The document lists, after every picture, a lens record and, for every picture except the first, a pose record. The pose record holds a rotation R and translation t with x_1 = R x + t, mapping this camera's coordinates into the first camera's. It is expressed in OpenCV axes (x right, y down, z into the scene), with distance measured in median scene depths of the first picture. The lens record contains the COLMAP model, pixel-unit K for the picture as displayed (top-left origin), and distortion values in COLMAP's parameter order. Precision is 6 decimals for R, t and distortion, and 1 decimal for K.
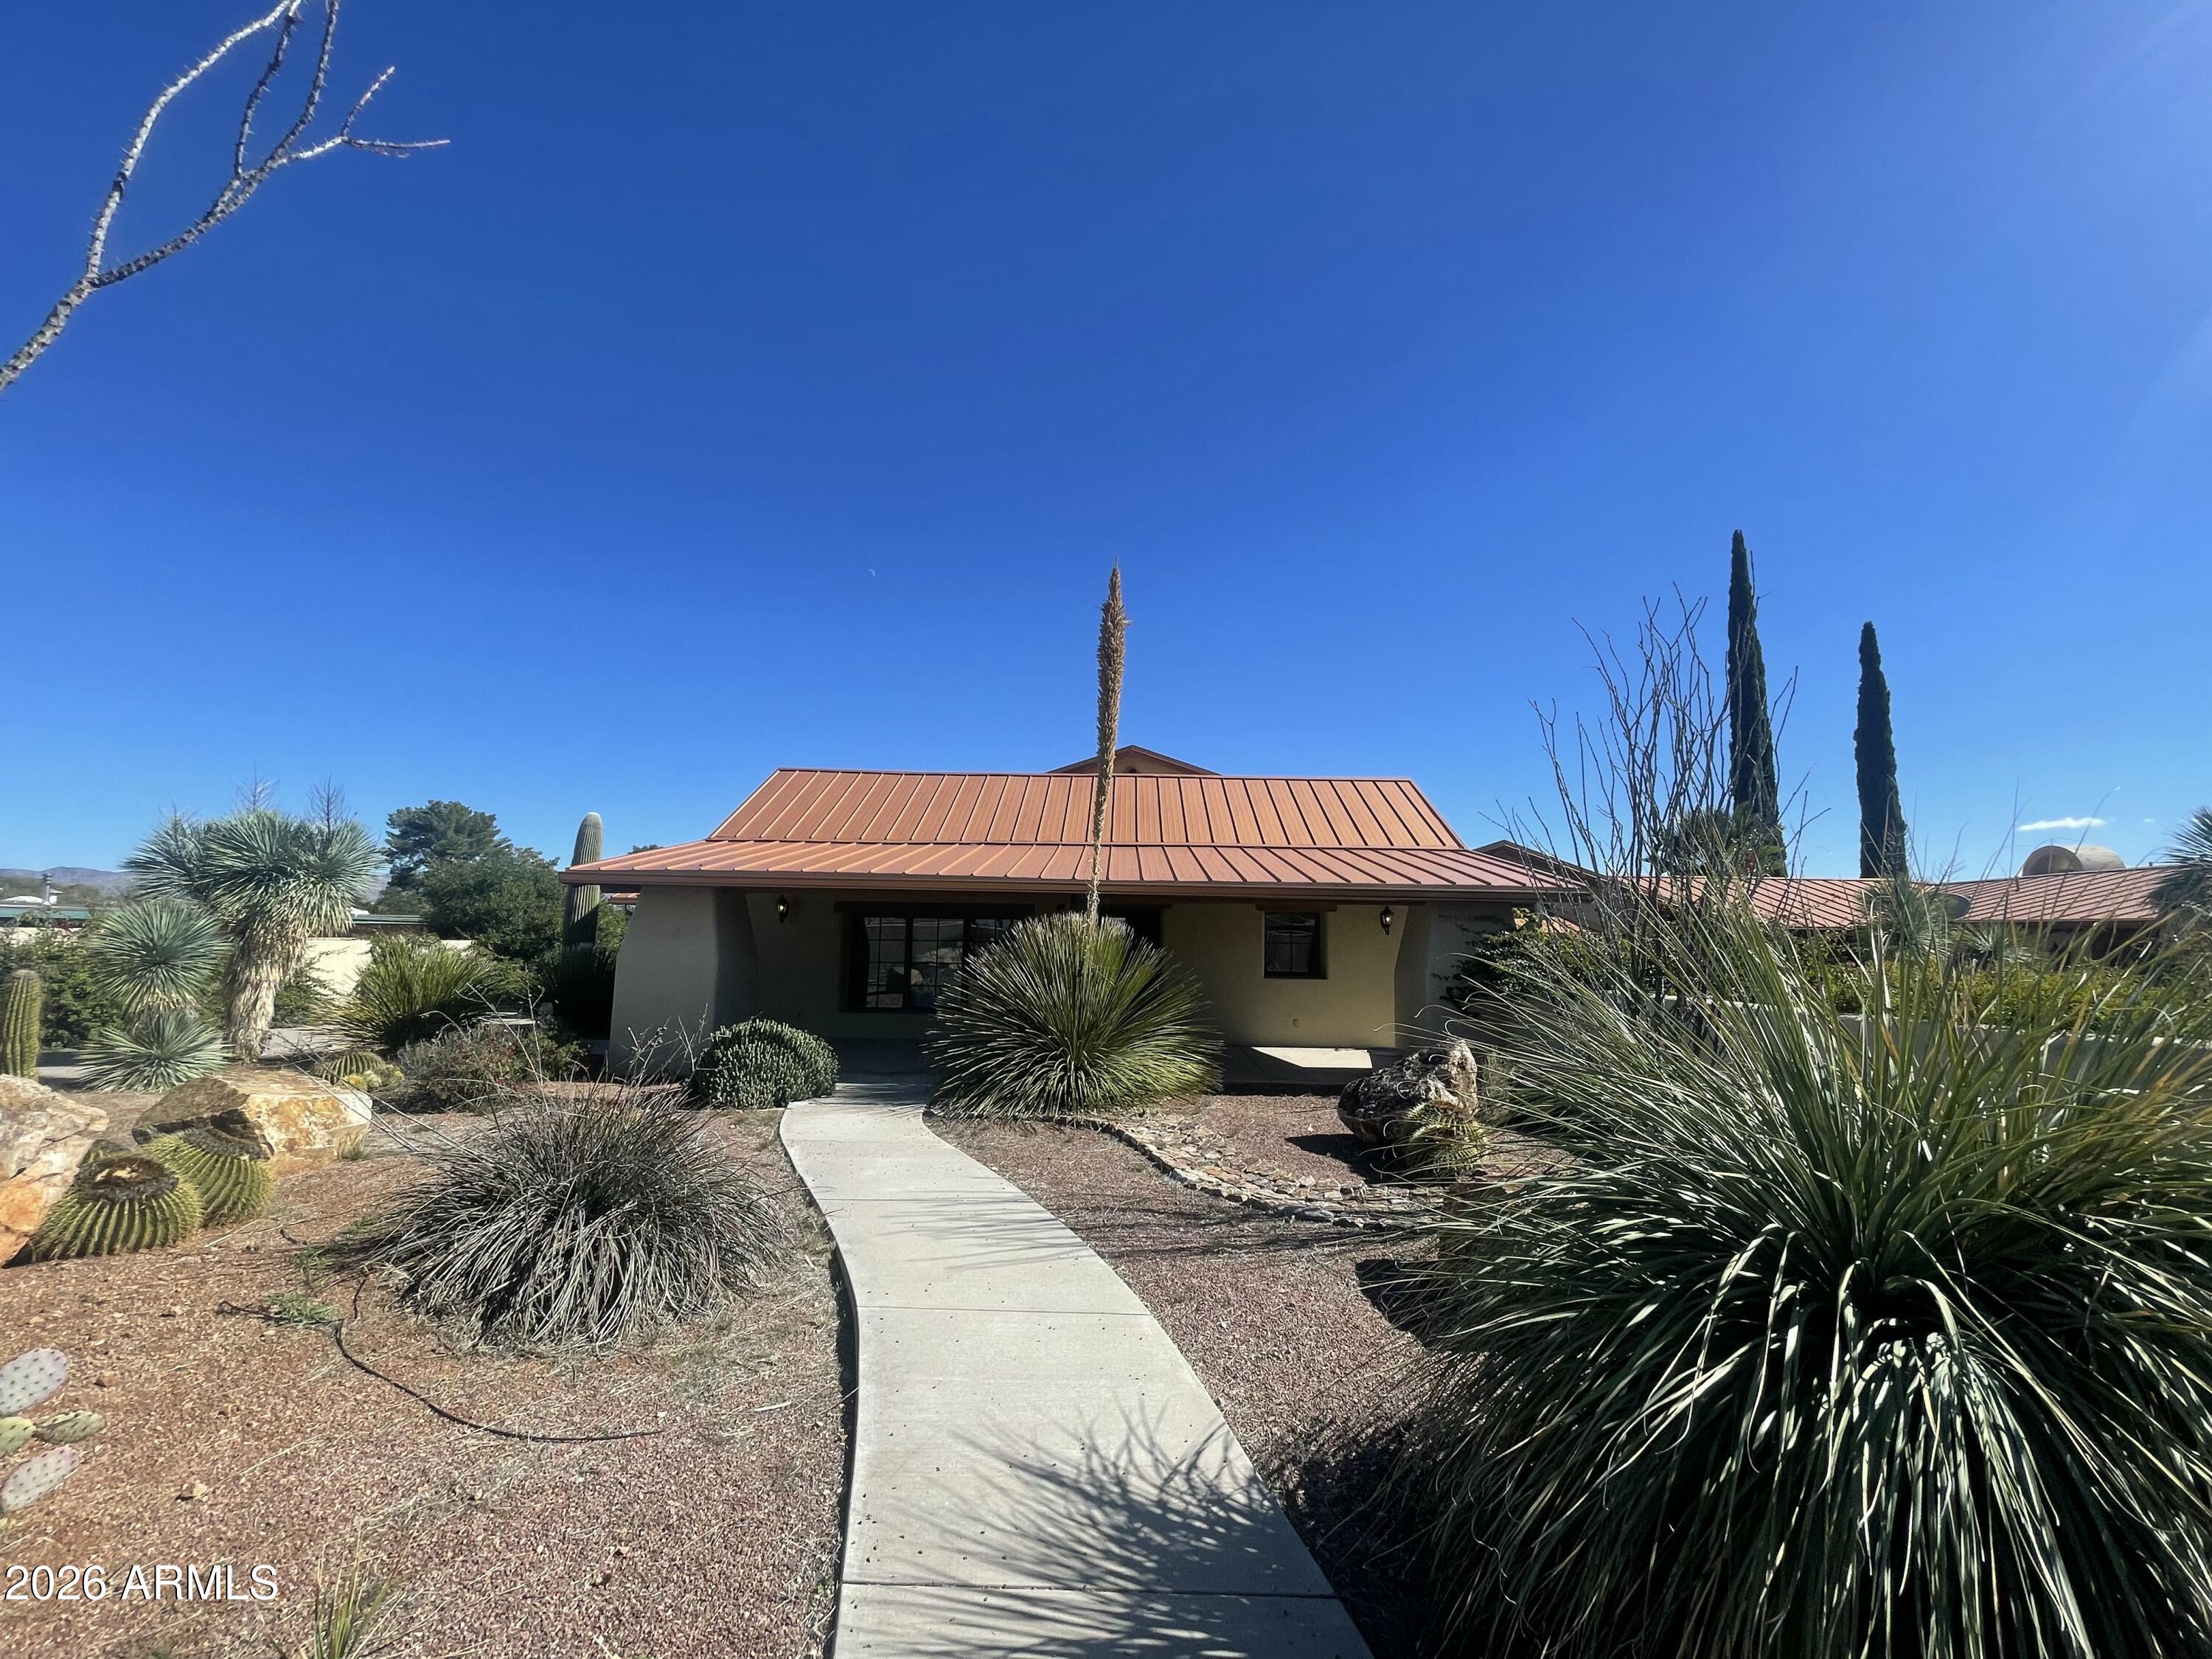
lens RADIAL K [[887.5, 0, 1104.6], [0, 887.5, 842.3], [0, 0, 1]] dist [-0.000064, -0.000171]
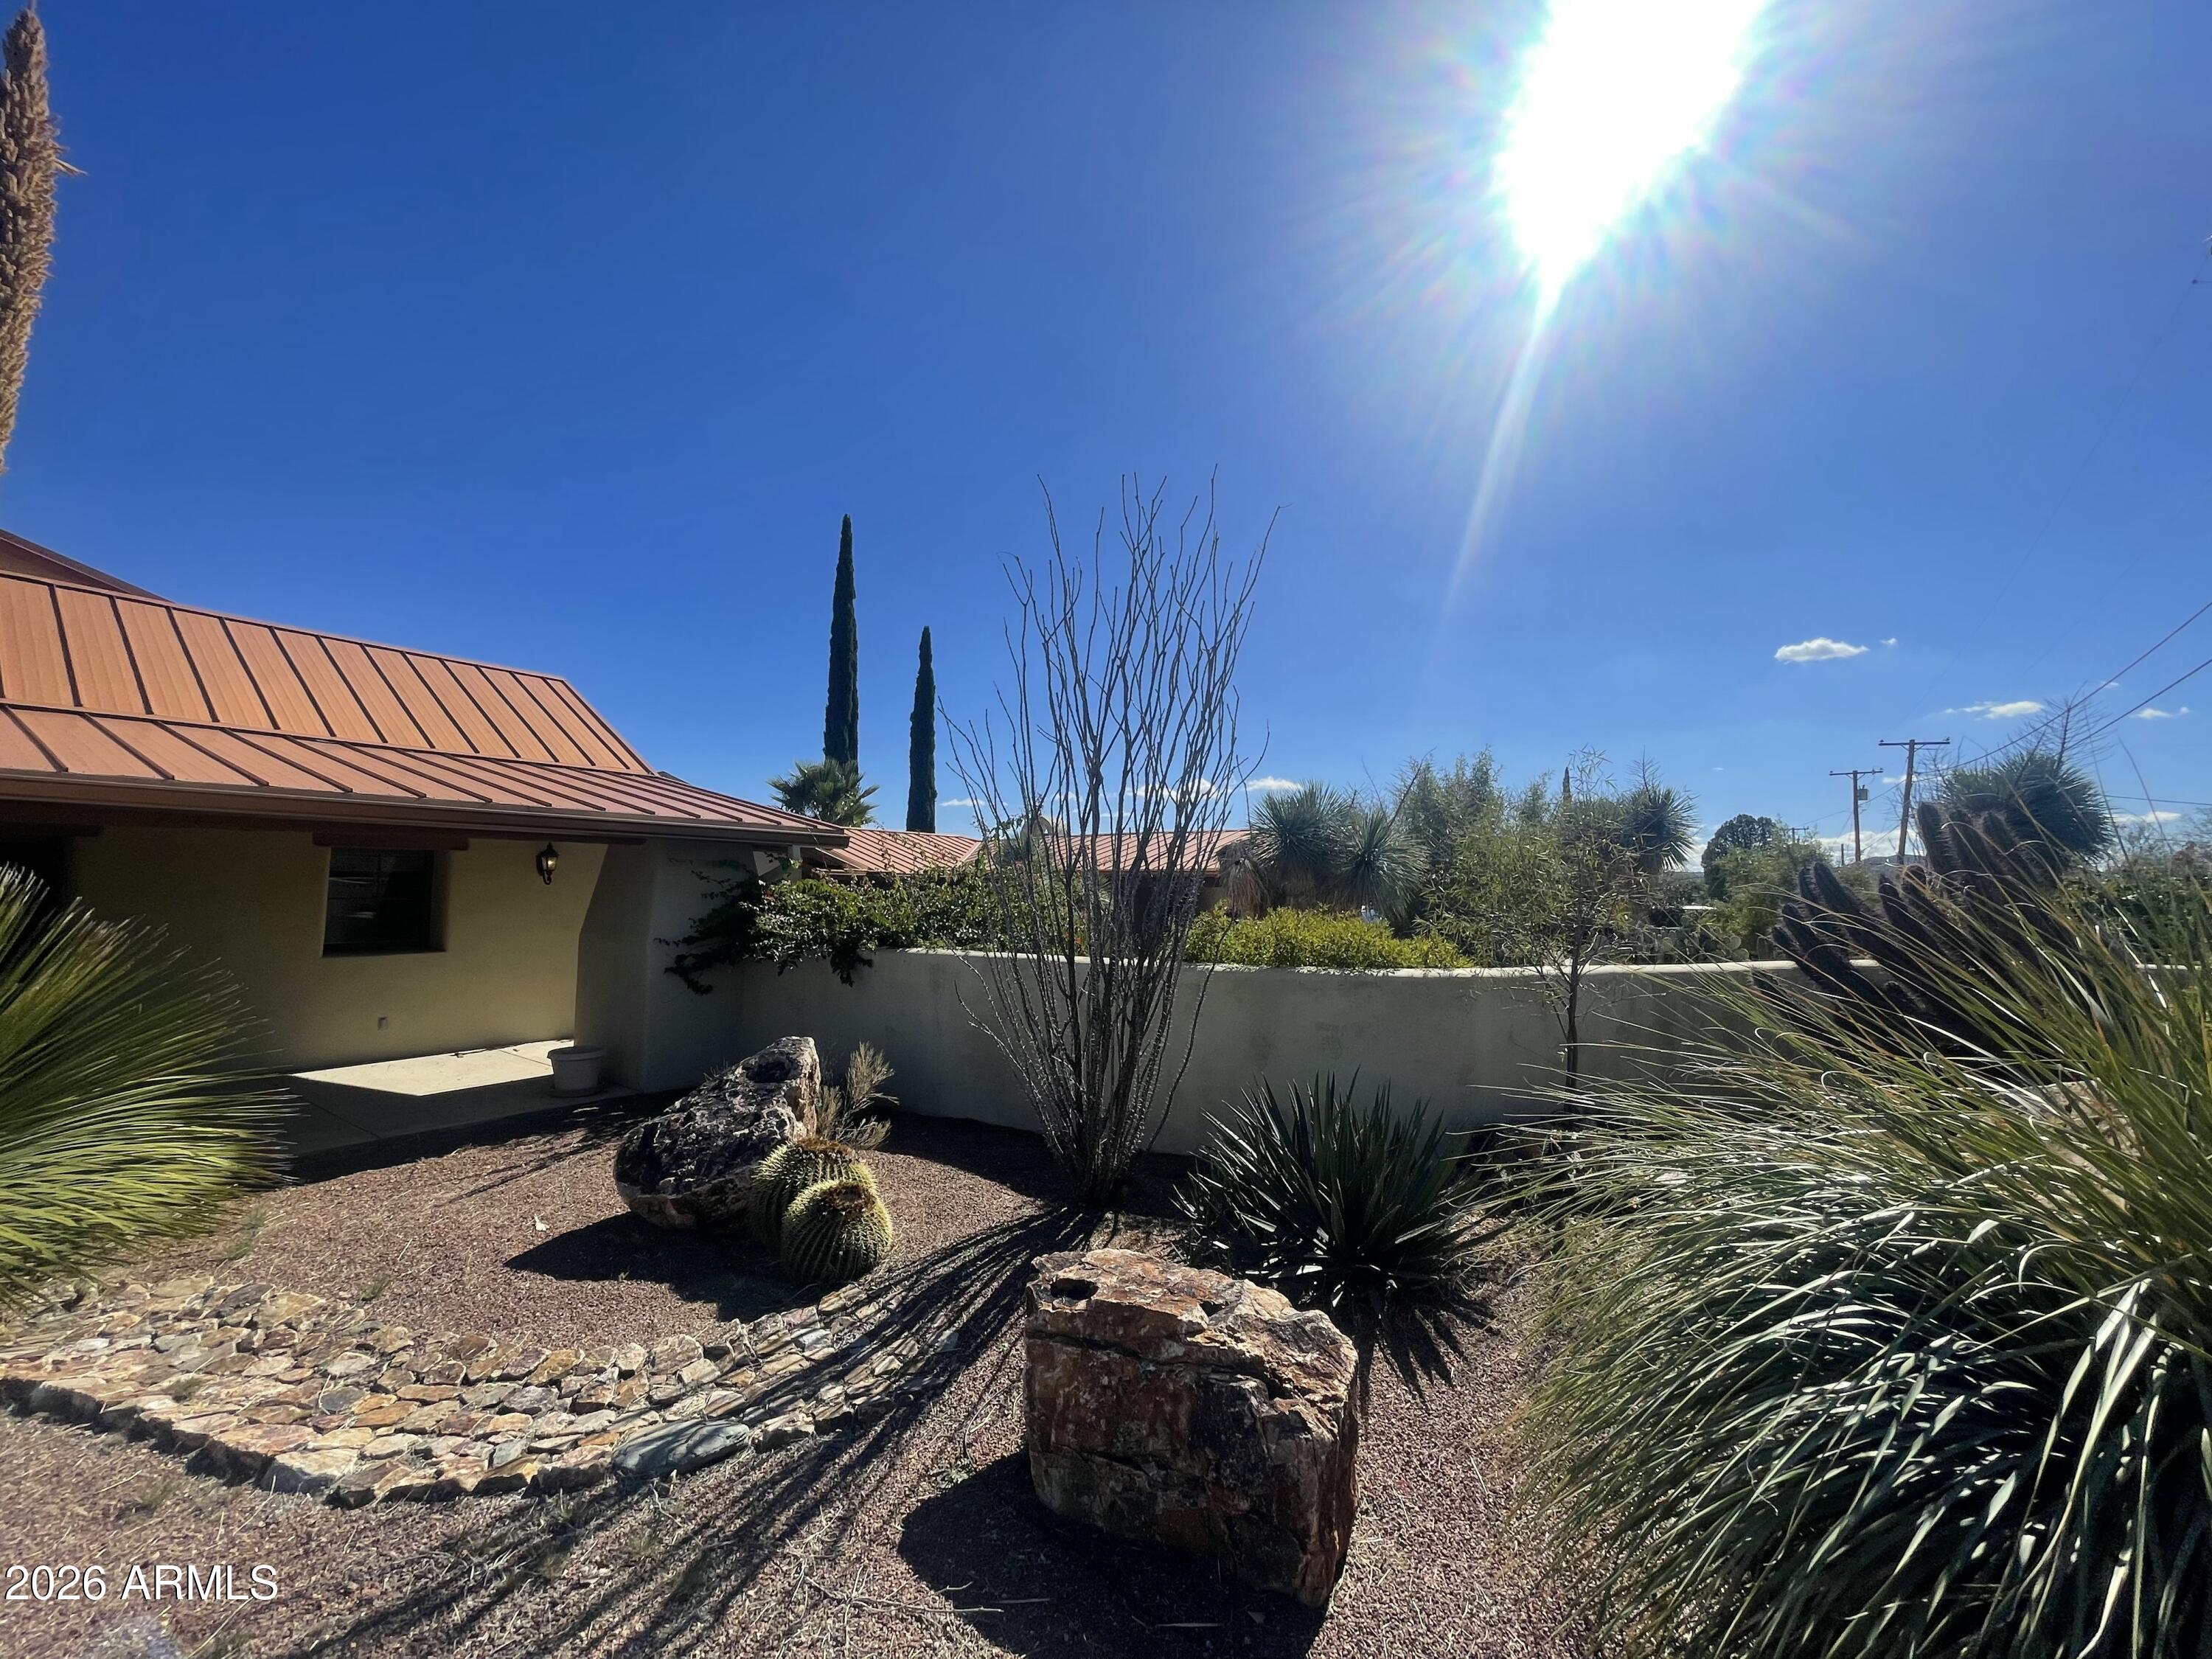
lens RADIAL K [[887.5, 0, 1104.6], [0, 887.5, 842.3], [0, 0, 1]] dist [-0.000064, -0.000171]
pose [[0.557833, 0.032869, 0.829302, -0.040175], [-0.084720, 0.996251, 0.017500, 0.027964], [-0.825618, -0.080020, 0.558526, 0.325197]]
